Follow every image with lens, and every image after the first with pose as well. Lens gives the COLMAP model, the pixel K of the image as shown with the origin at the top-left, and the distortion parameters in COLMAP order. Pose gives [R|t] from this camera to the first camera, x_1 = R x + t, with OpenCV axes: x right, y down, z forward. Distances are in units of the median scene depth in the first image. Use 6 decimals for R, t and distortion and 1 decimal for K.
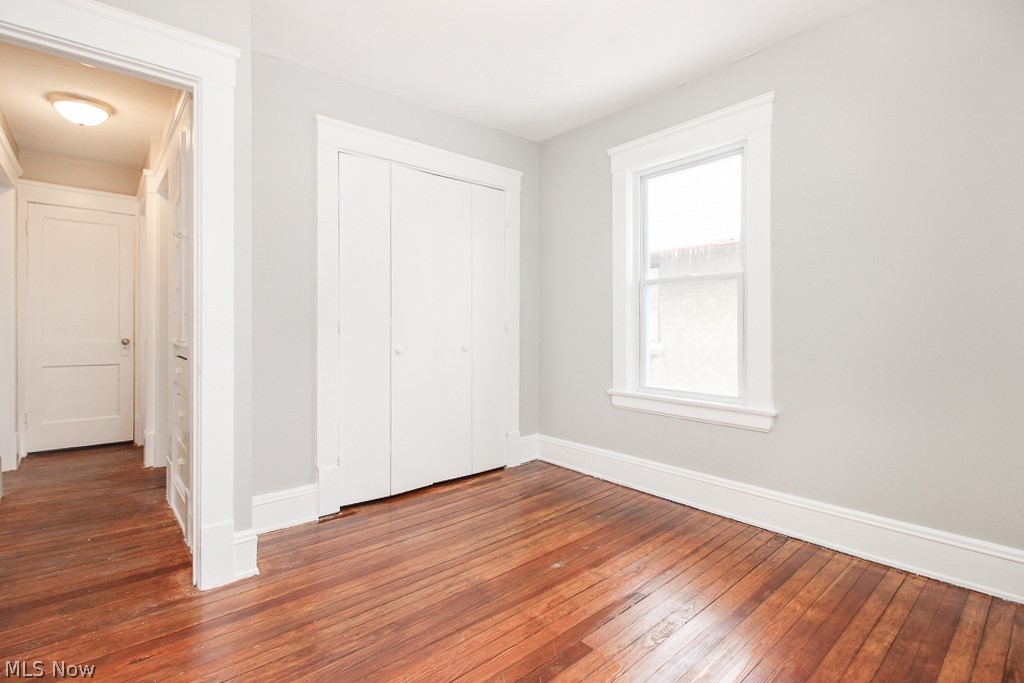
lens RADIAL K [[473.0, 0, 516.5], [0, 473.0, 335.2], [0, 0, 1]] dist [0.005476, -0.005891]
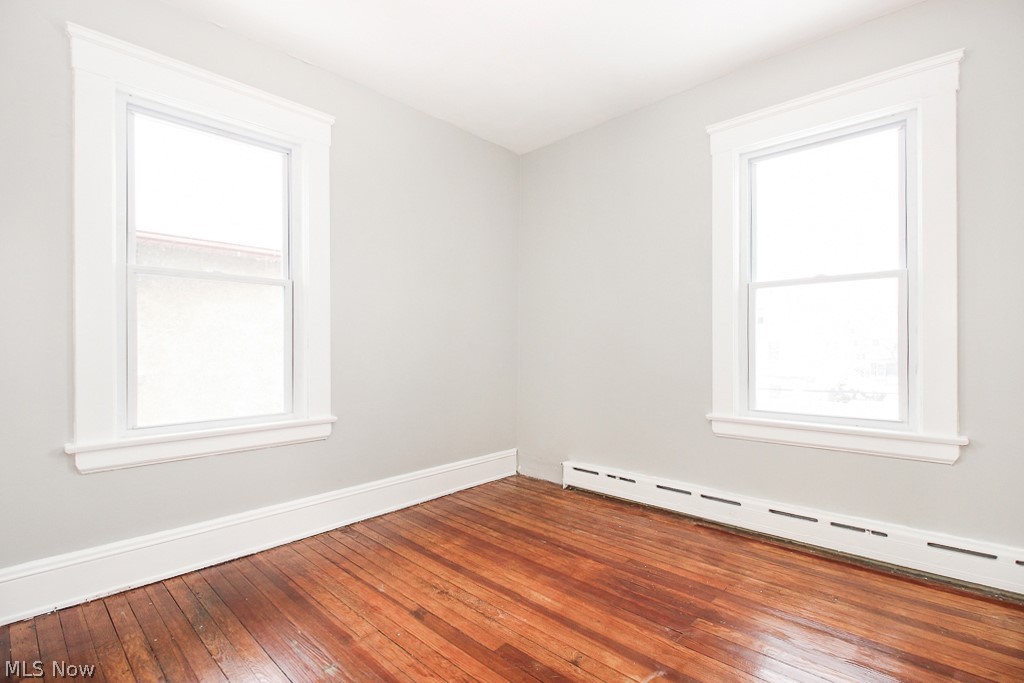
lens RADIAL K [[483.3, 0, 517.7], [0, 483.3, 349.4], [0, 0, 1]] dist [0.001973, -0.001112]
pose [[-0.118079, -0.012231, 0.992929, -0.596508], [0.011619, 0.999839, 0.013698, -0.001663], [-0.992936, 0.013154, -0.117917, 0.723307]]
